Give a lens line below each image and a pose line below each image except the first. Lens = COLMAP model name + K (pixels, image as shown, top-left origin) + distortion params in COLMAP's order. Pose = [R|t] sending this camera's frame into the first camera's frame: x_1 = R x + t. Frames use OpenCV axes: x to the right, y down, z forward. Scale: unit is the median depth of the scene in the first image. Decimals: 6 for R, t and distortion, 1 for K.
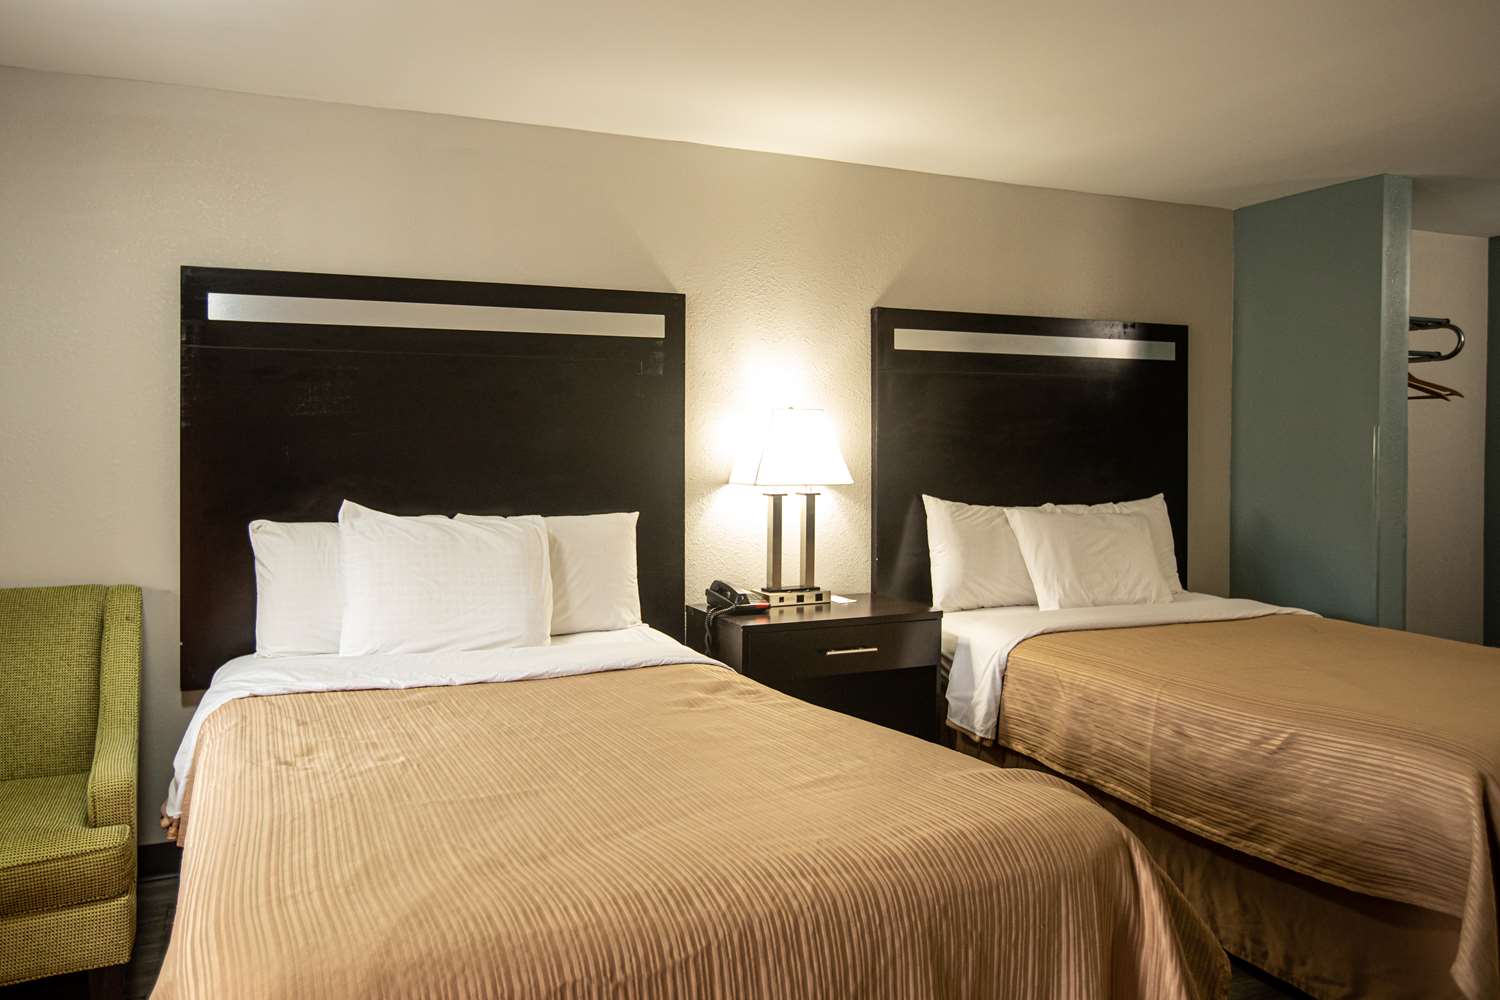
lens RADIAL K [[1007.3, 0, 652.0], [0, 1007.3, 452.2], [0, 0, 1]] dist [-0.044438, 0.034019]
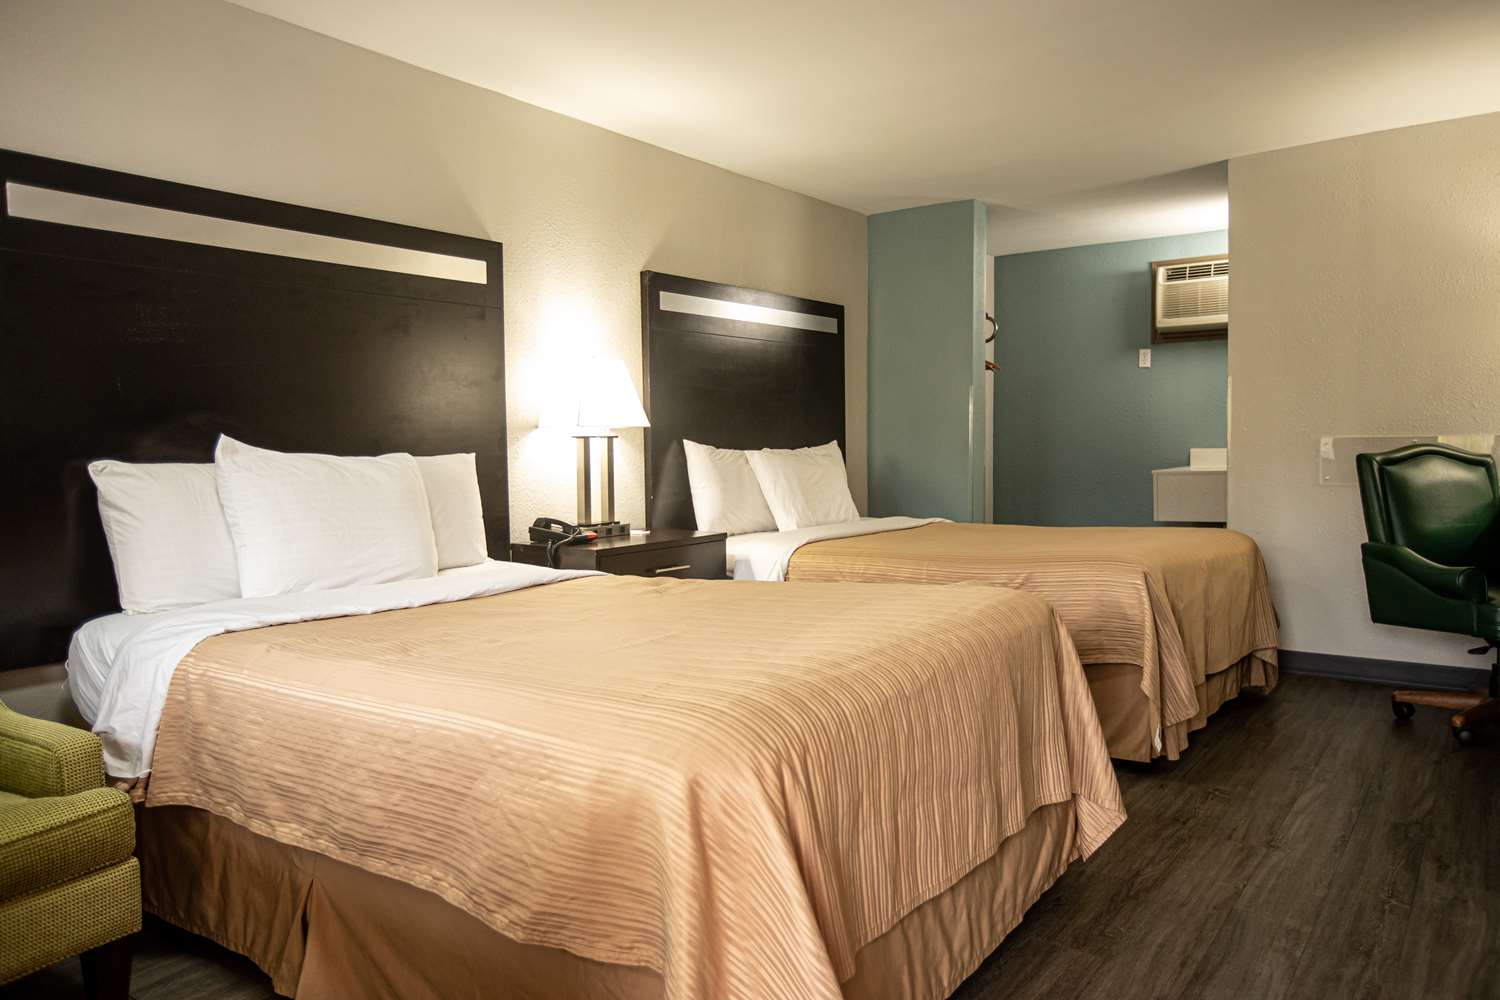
lens RADIAL K [[1069.5, 0, 750.0], [0, 1069.5, 500.0], [0, 0, 1]] dist [-0.038224, 0.075900]
pose [[0.832613, -0.042811, 0.552198, -0.365770], [0.018963, 0.998627, 0.048830, 0.056837], [-0.553531, -0.030185, 0.832282, -0.056860]]
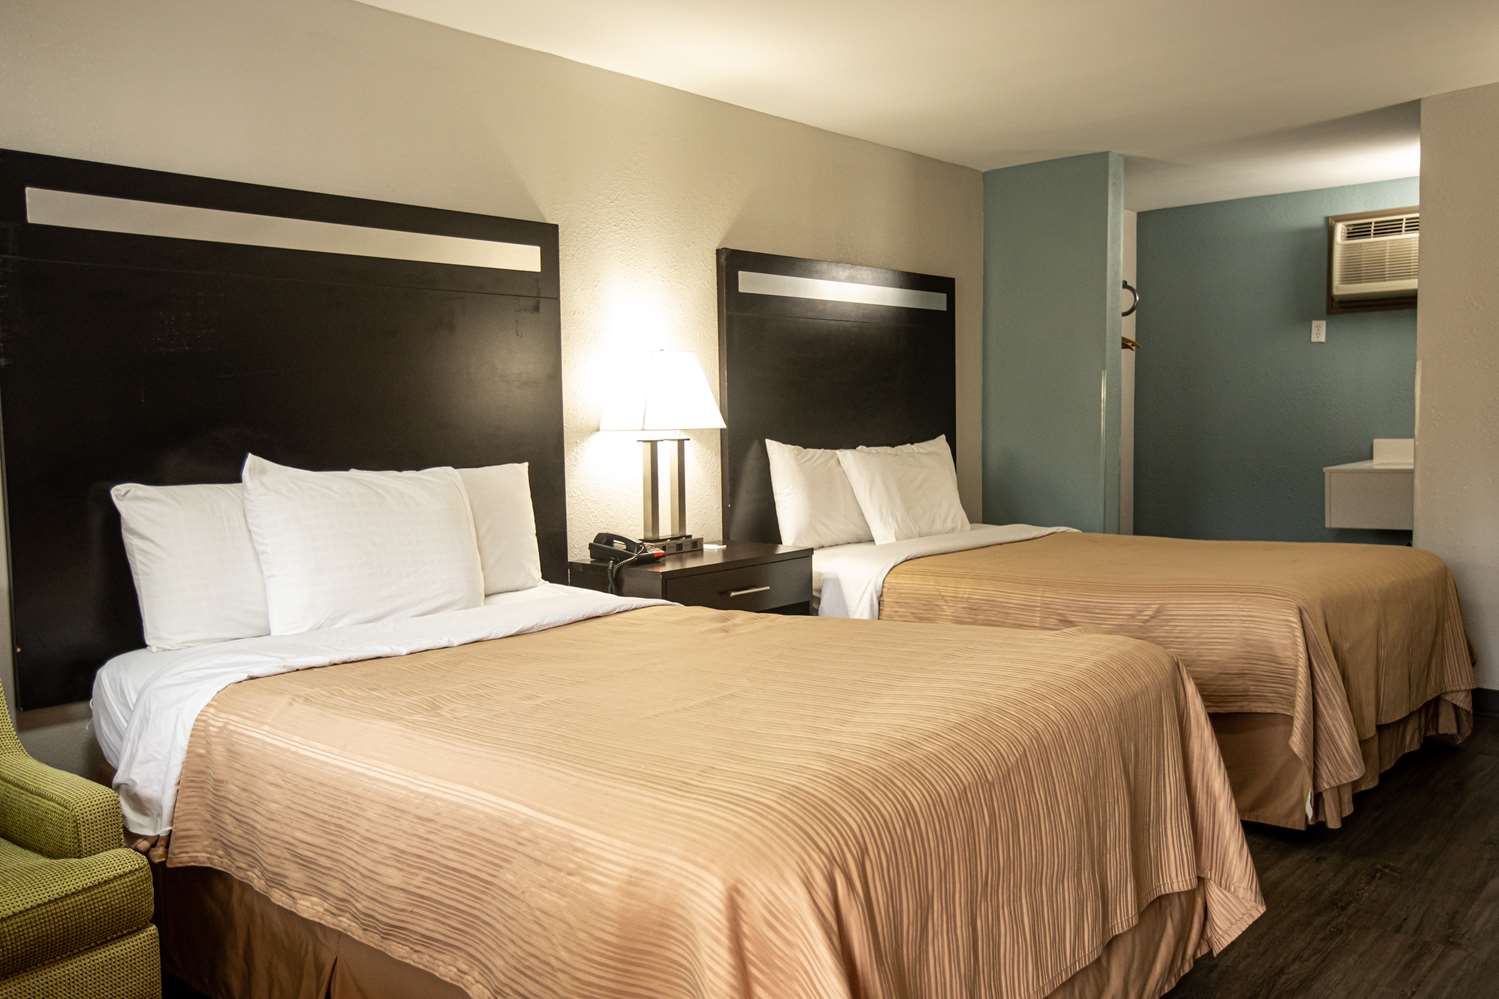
lens RADIAL K [[1218.8, 0, 749.5], [0, 1218.8, 499.5], [0, 0, 1]] dist [-0.037102, 0.078351]
pose [[0.880245, -0.050760, 0.471797, -0.345133], [0.022221, 0.997581, 0.065870, 0.023352], [-0.473999, -0.047498, 0.879243, -0.068049]]
